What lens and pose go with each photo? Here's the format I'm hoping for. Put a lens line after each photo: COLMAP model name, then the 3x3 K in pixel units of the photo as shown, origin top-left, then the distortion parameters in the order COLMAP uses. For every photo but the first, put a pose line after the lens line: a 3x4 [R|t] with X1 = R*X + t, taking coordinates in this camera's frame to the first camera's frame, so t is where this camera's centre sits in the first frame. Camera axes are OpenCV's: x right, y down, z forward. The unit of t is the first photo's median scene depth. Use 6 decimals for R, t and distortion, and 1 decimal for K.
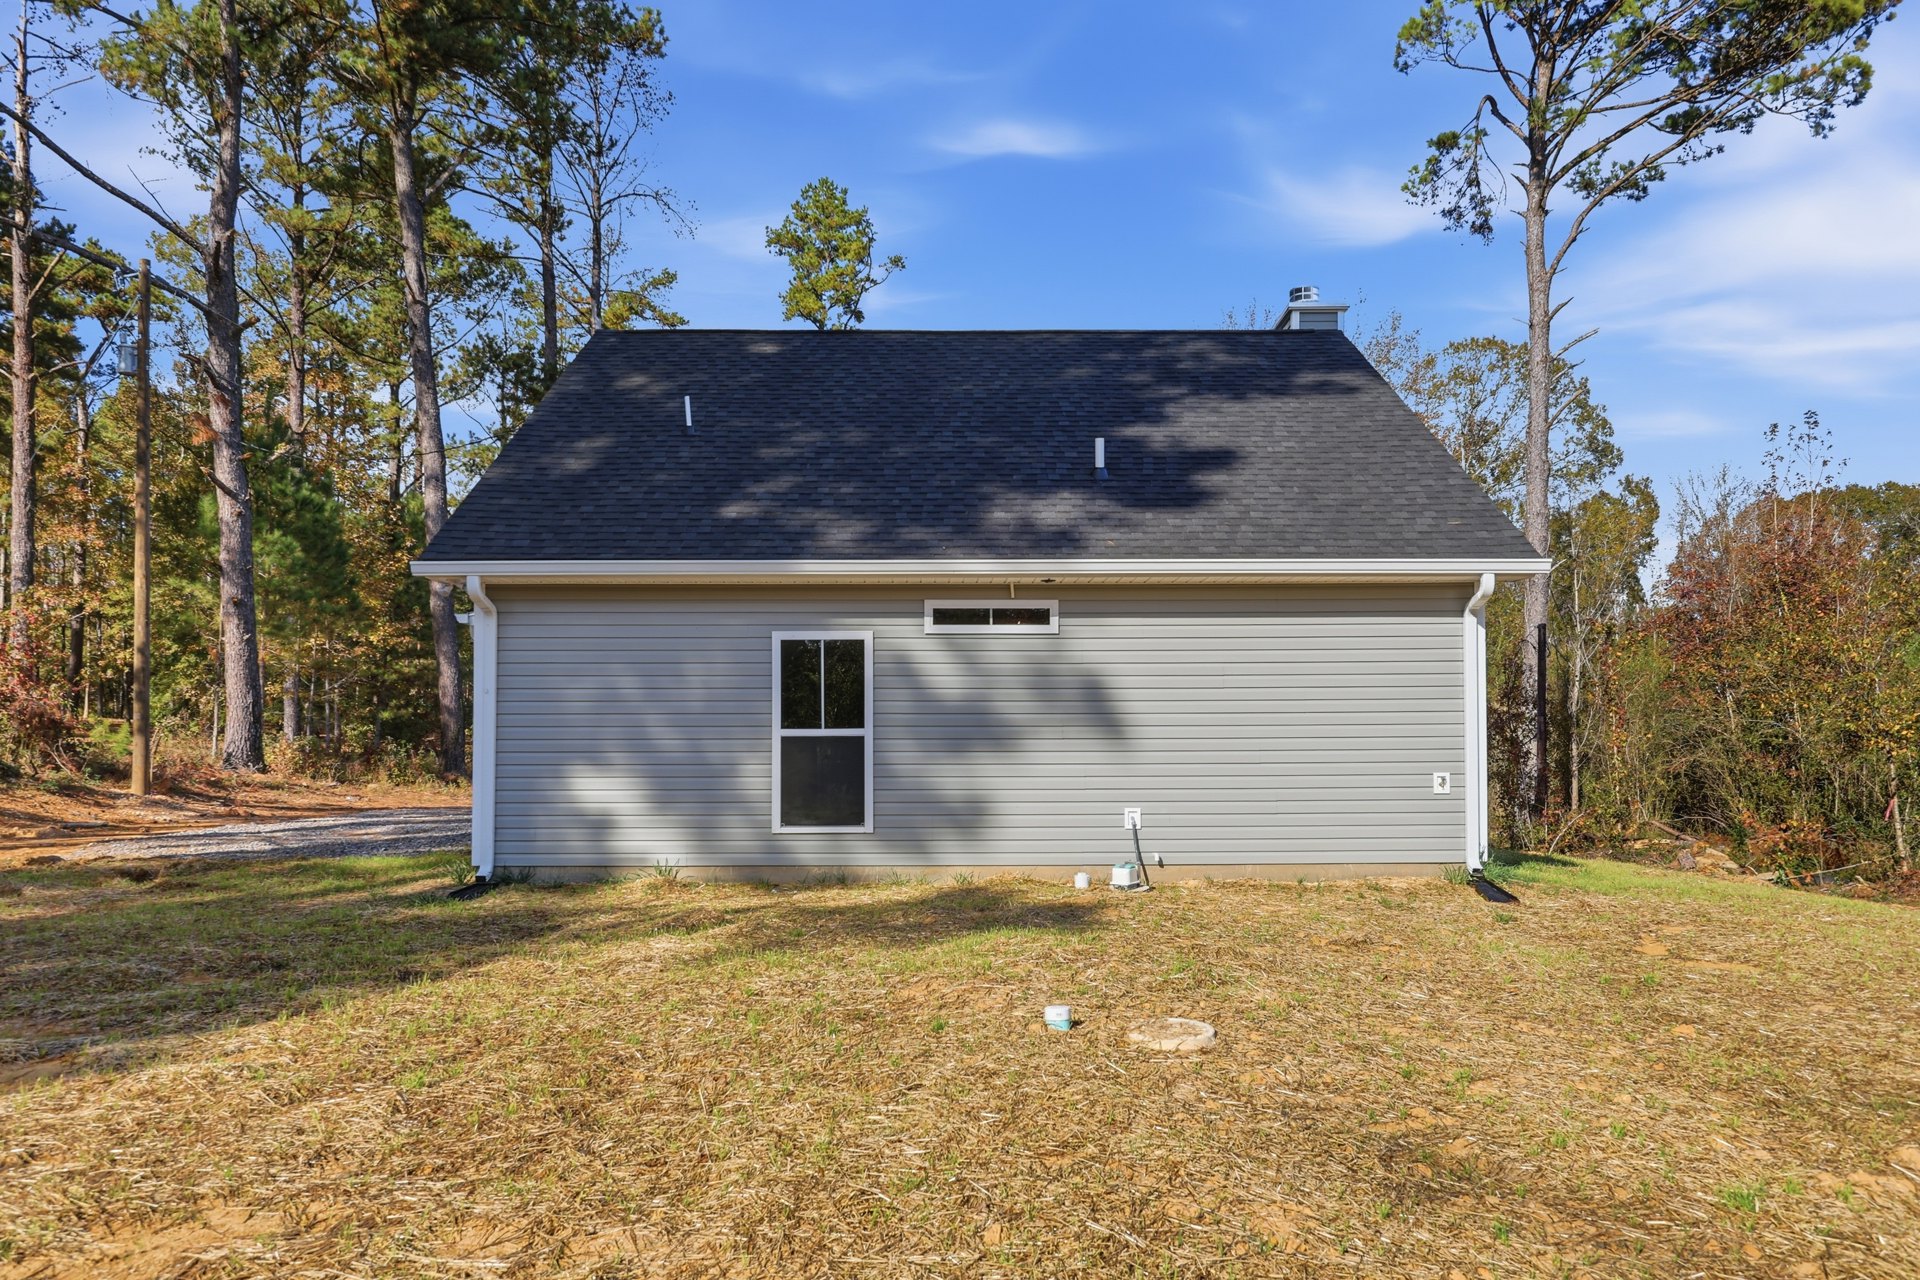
lens RADIAL K [[1317.2, 0, 962.4], [0, 1317.2, 708.1], [0, 0, 1]] dist [-0.000219, -0.004715]
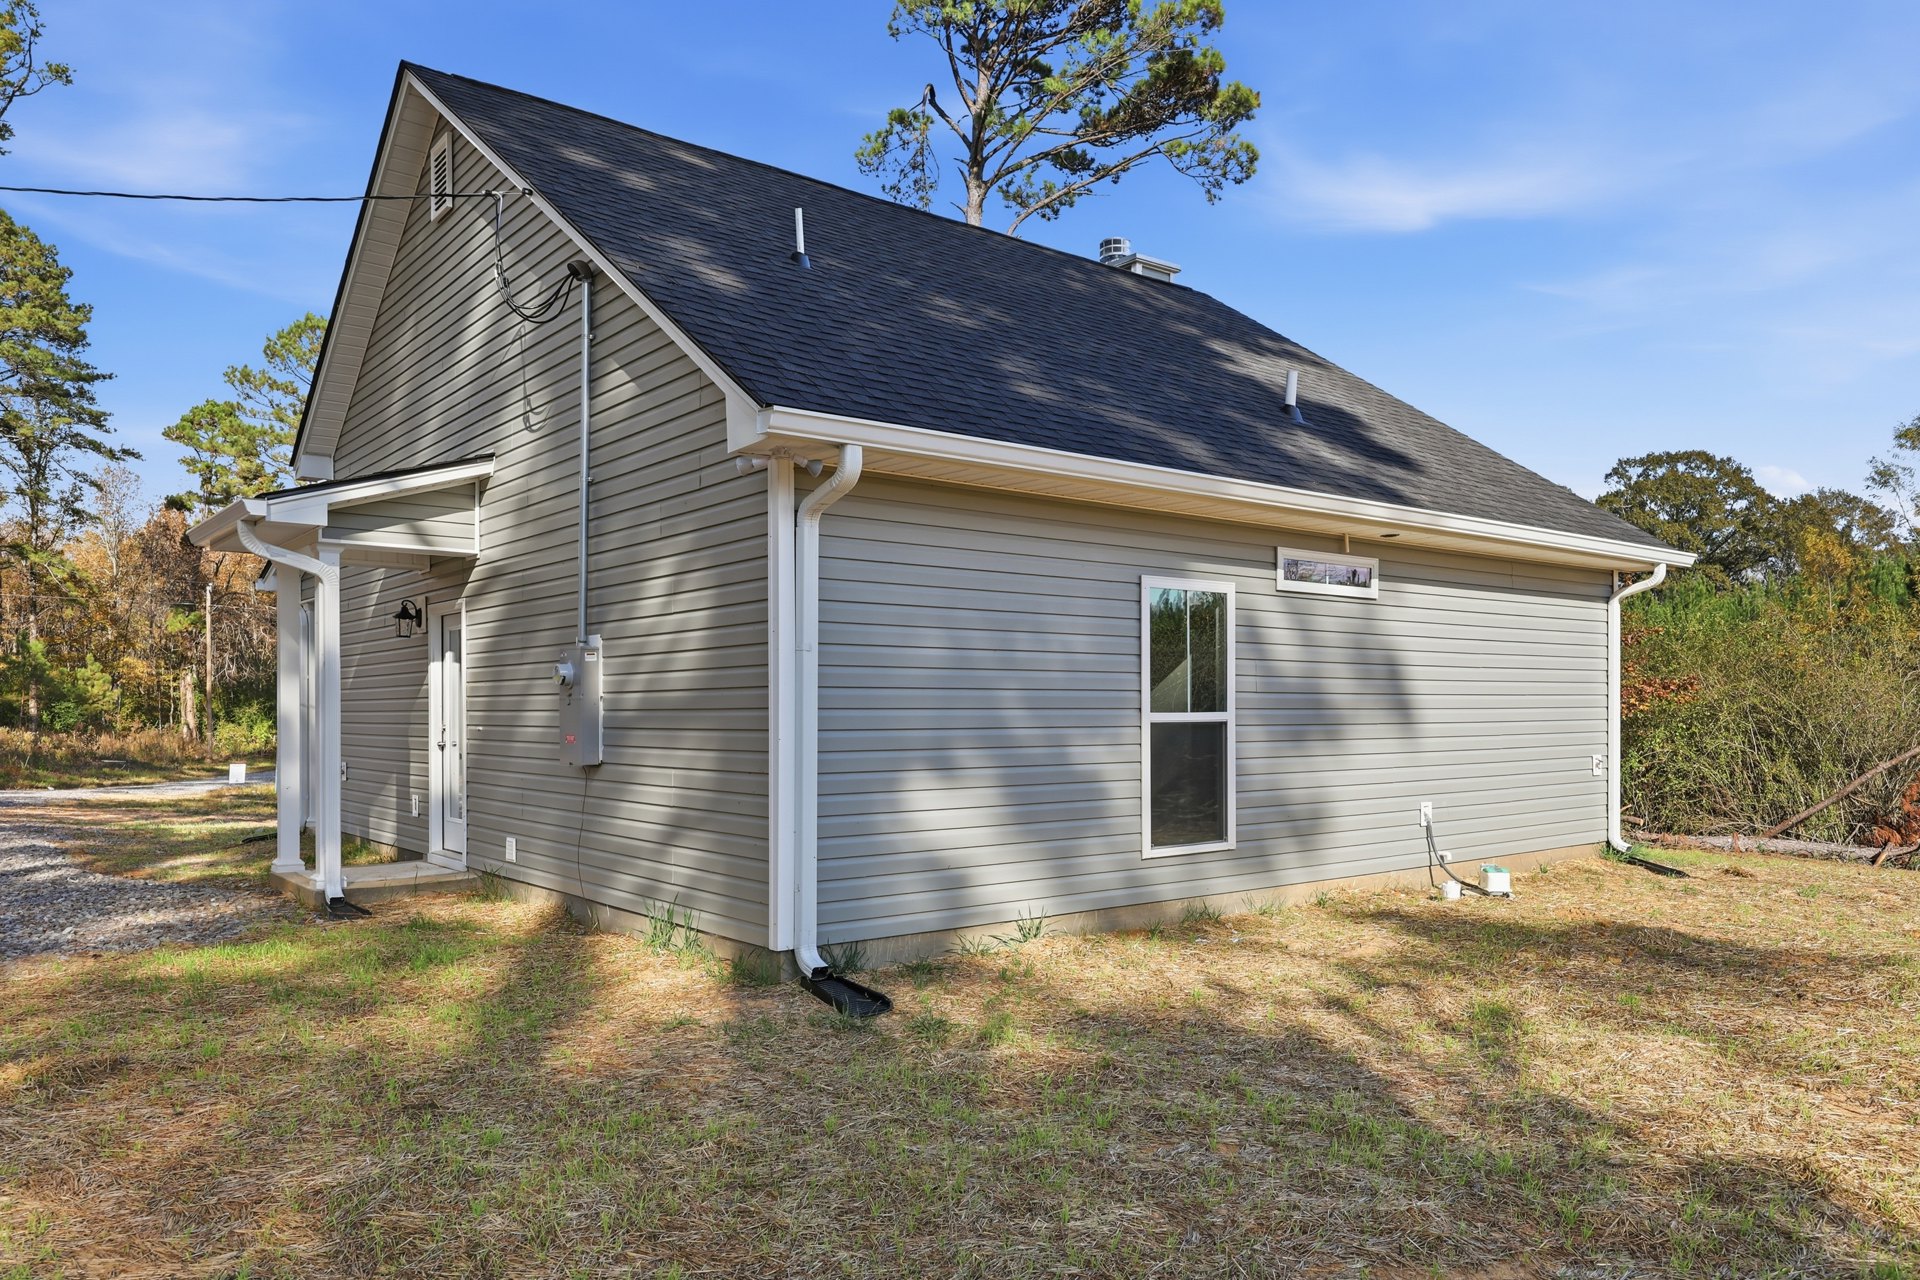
lens RADIAL K [[1317.2, 0, 962.4], [0, 1317.2, 708.1], [0, 0, 1]] dist [-0.000219, -0.004715]
pose [[0.788020, 0.002035, 0.615646, -0.656667], [-0.018209, 0.999634, 0.020003, 0.001040], [-0.615380, -0.026973, 0.787769, 0.496750]]
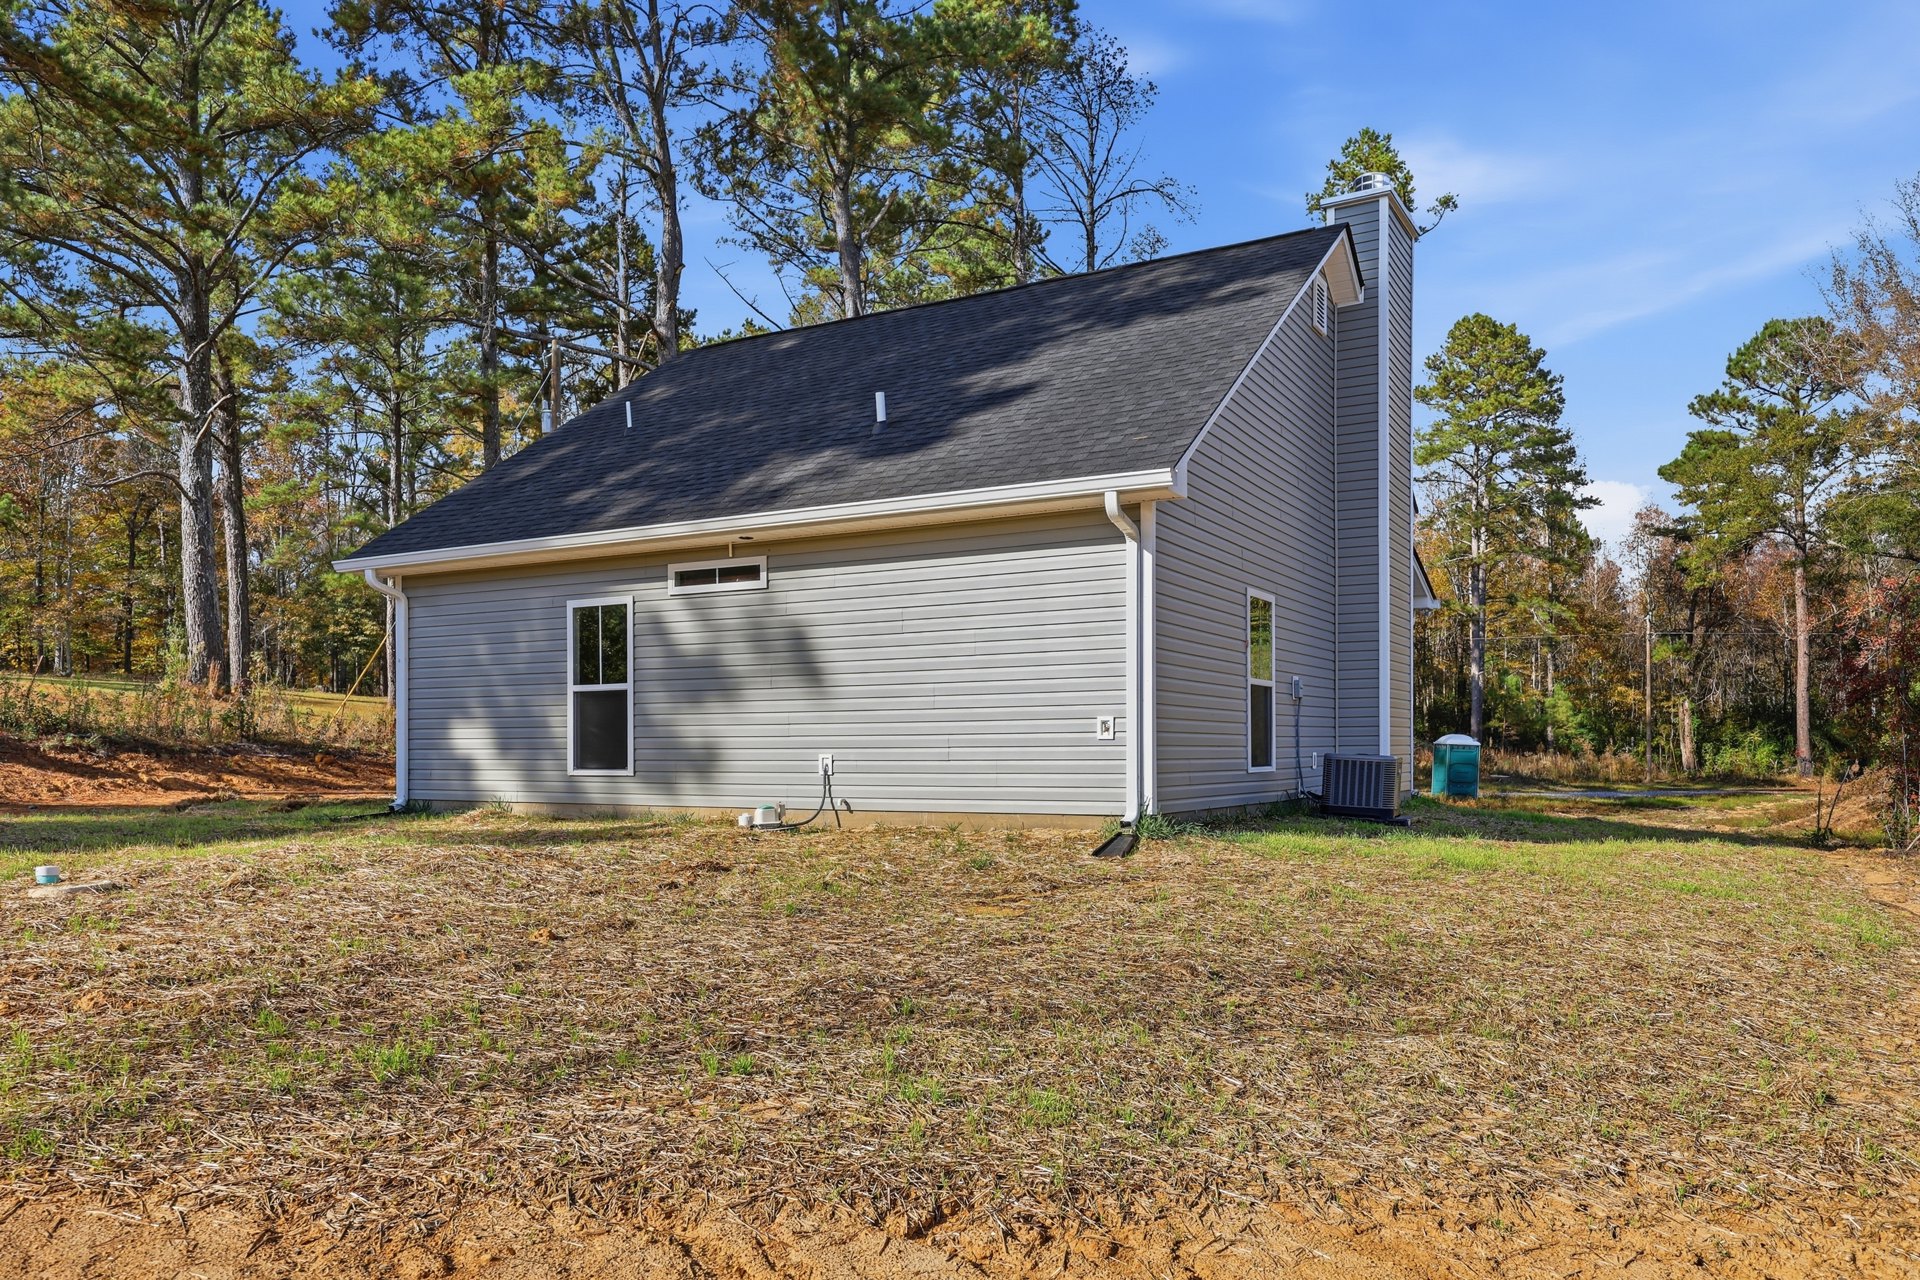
lens RADIAL K [[1333.9, 0, 956.2], [0, 1333.9, 747.4], [0, 0, 1]] dist [-0.003397, -0.000470]
pose [[0.865537, -0.000413, -0.500844, 0.735547], [0.015506, 0.999542, 0.025971, 0.045086], [0.500604, -0.030245, 0.865148, 0.154099]]
